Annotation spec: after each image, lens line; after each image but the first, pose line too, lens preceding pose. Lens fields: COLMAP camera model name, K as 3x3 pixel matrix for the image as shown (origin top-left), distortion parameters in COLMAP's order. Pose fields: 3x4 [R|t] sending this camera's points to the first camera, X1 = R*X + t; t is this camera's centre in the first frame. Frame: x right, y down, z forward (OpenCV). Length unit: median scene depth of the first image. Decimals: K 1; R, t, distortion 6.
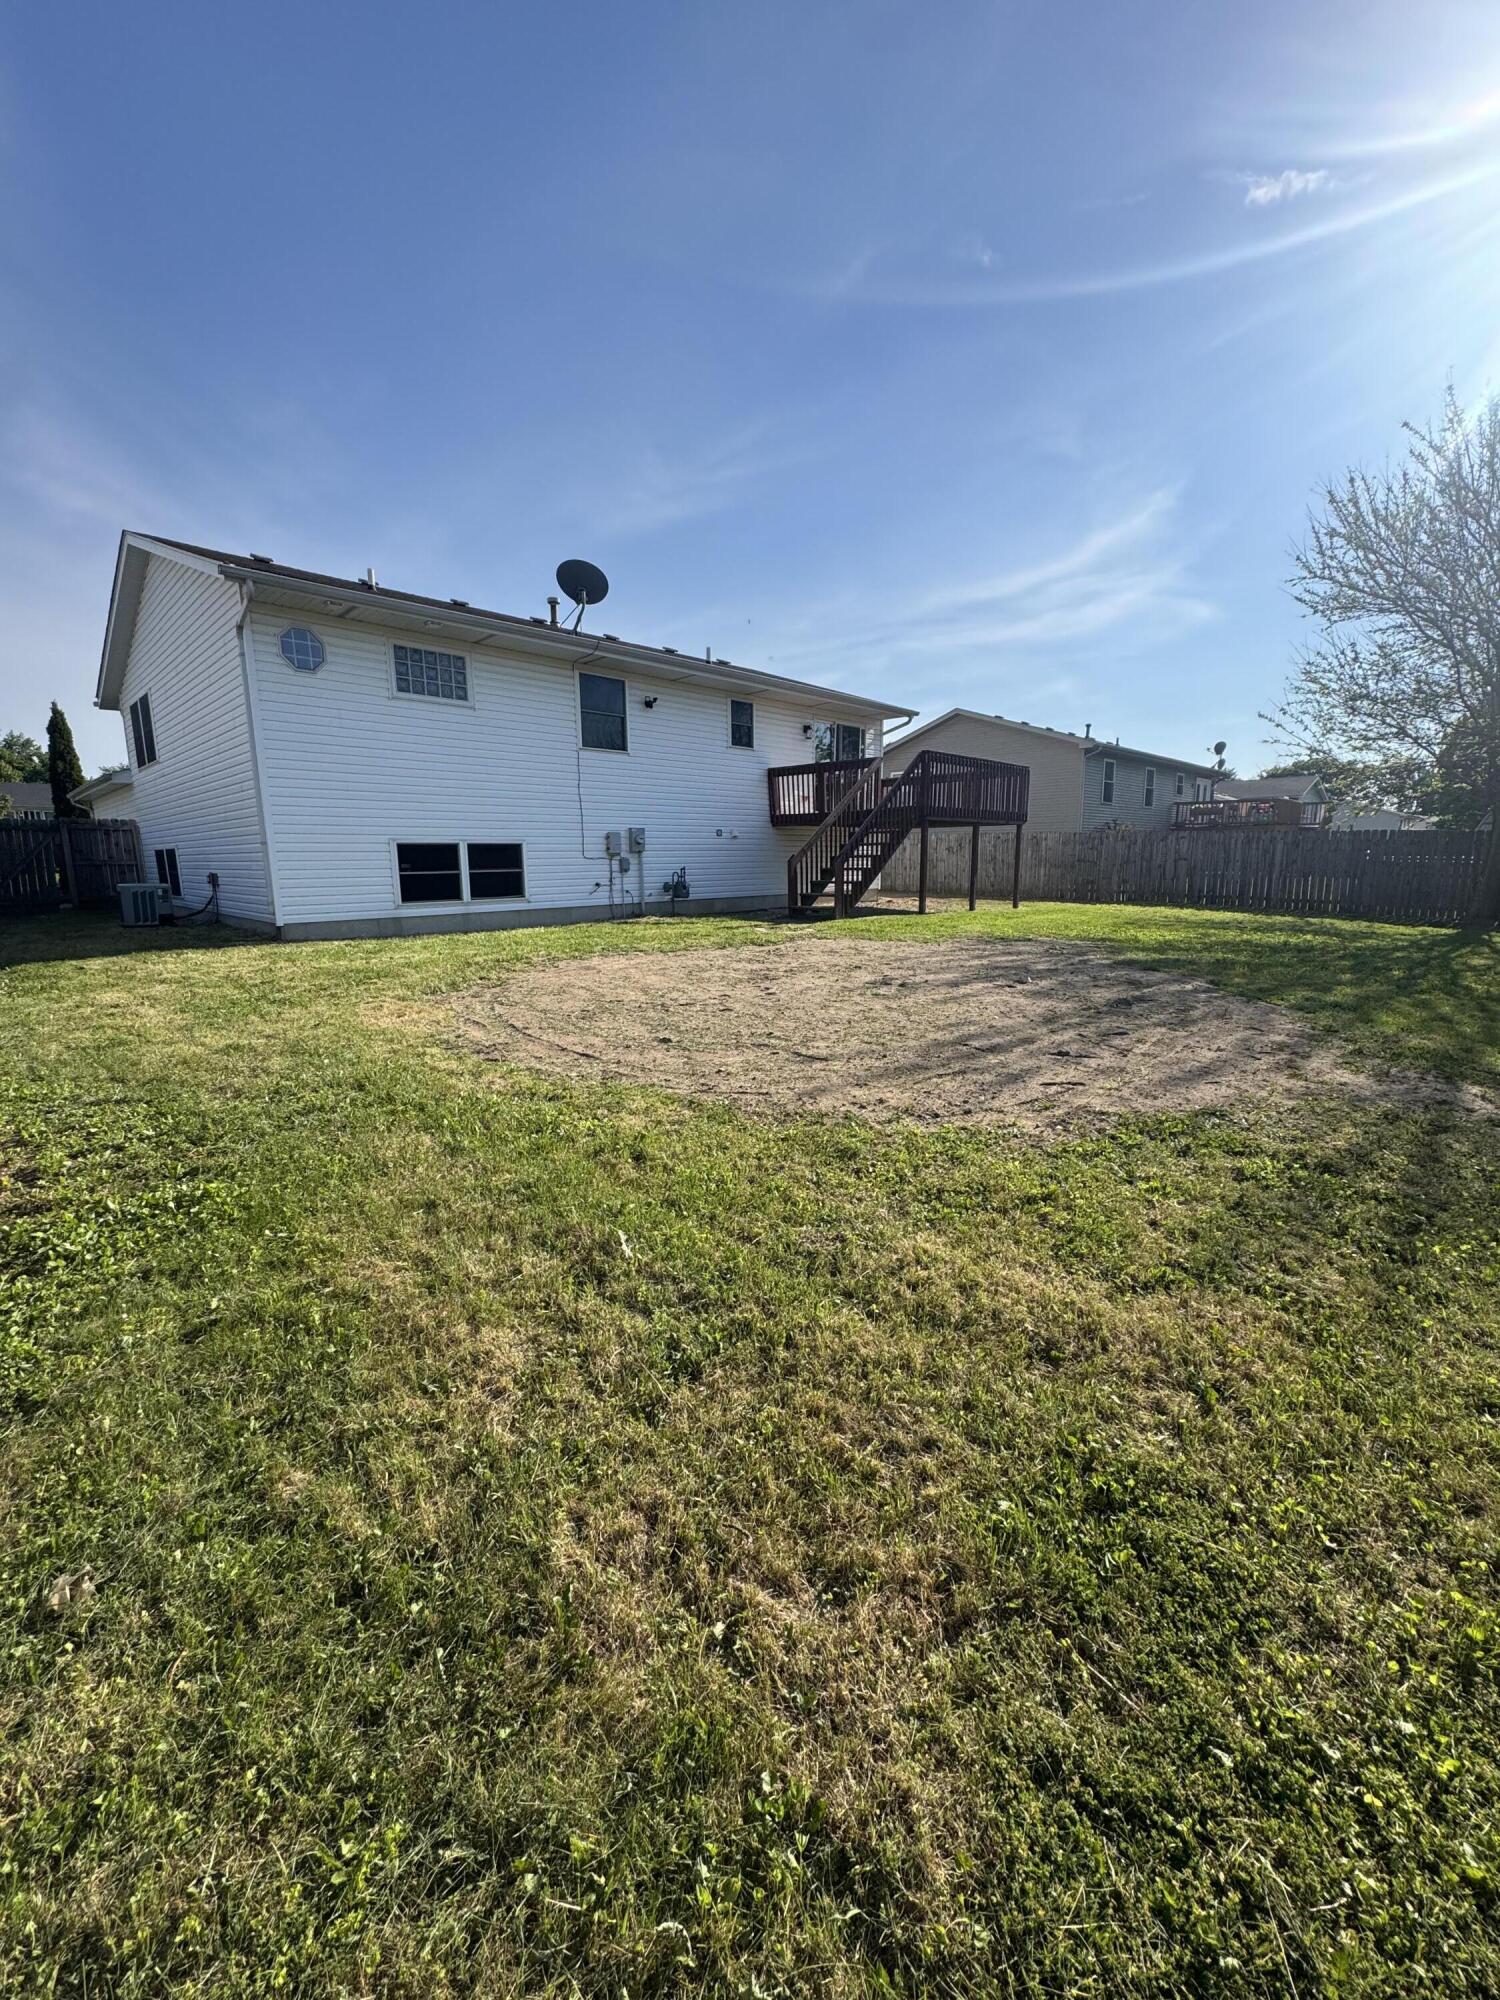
lens RADIAL K [[811.9, 0, 744.1], [0, 811.9, 985.6], [0, 0, 1]] dist [0.024307, -0.000013]
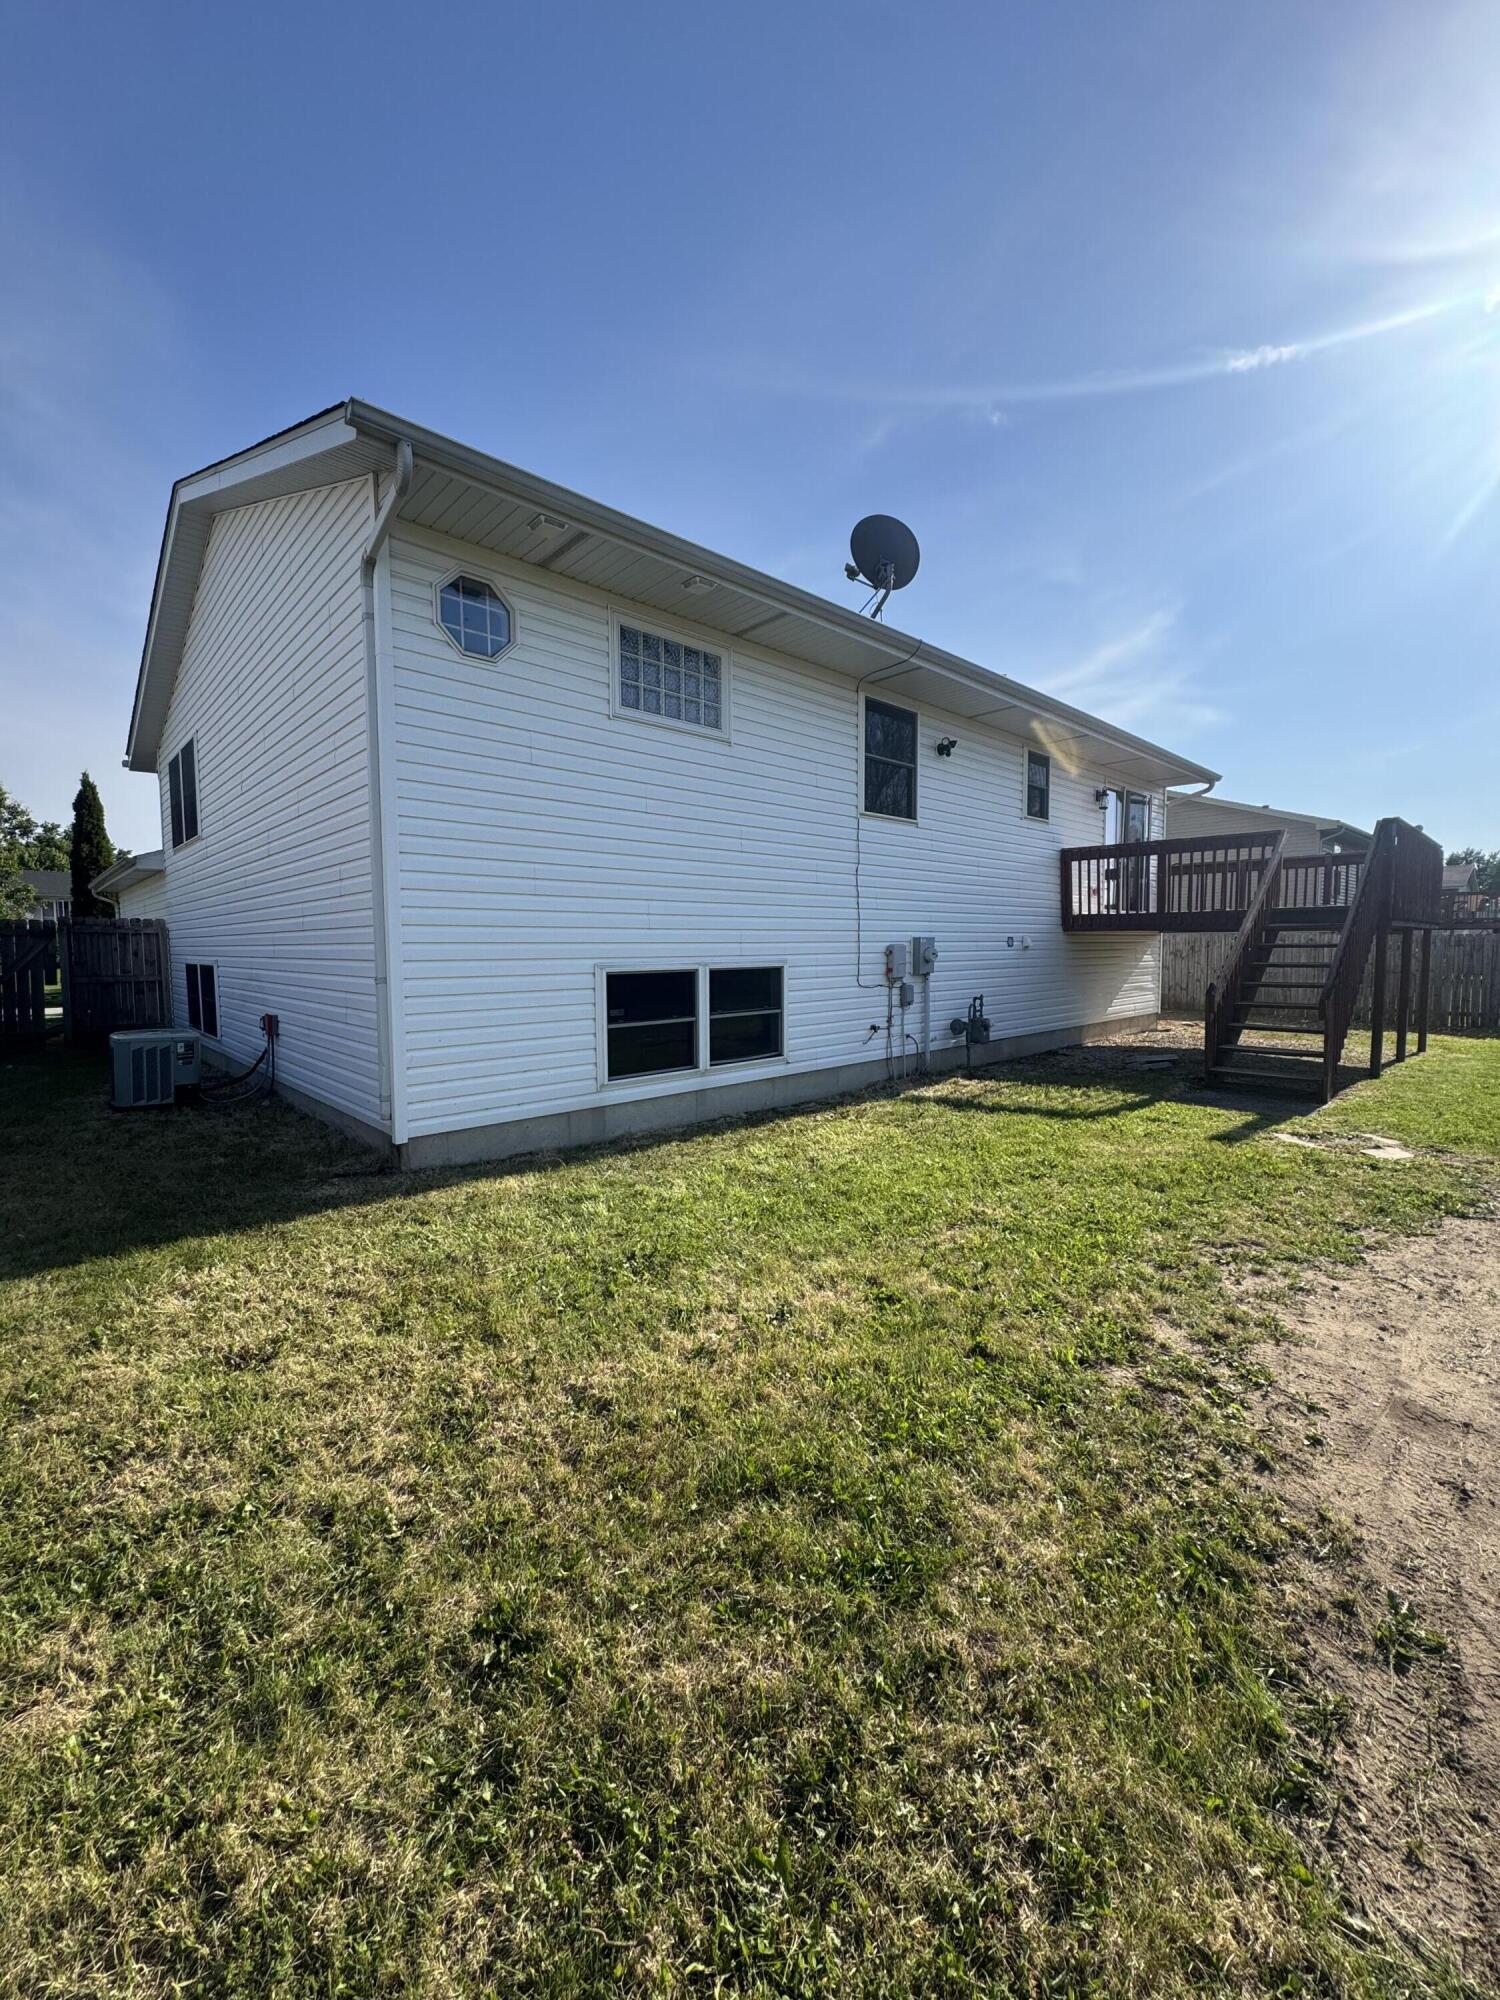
lens RADIAL K [[799.9, 0, 754.3], [0, 799.9, 992.5], [0, 0, 1]] dist [0.000527, -0.000120]
pose [[0.999922, 0.006984, -0.010383, -0.281537], [-0.007955, 0.995289, -0.096626, -0.096587], [0.009659, 0.096701, 0.995267, 0.410284]]
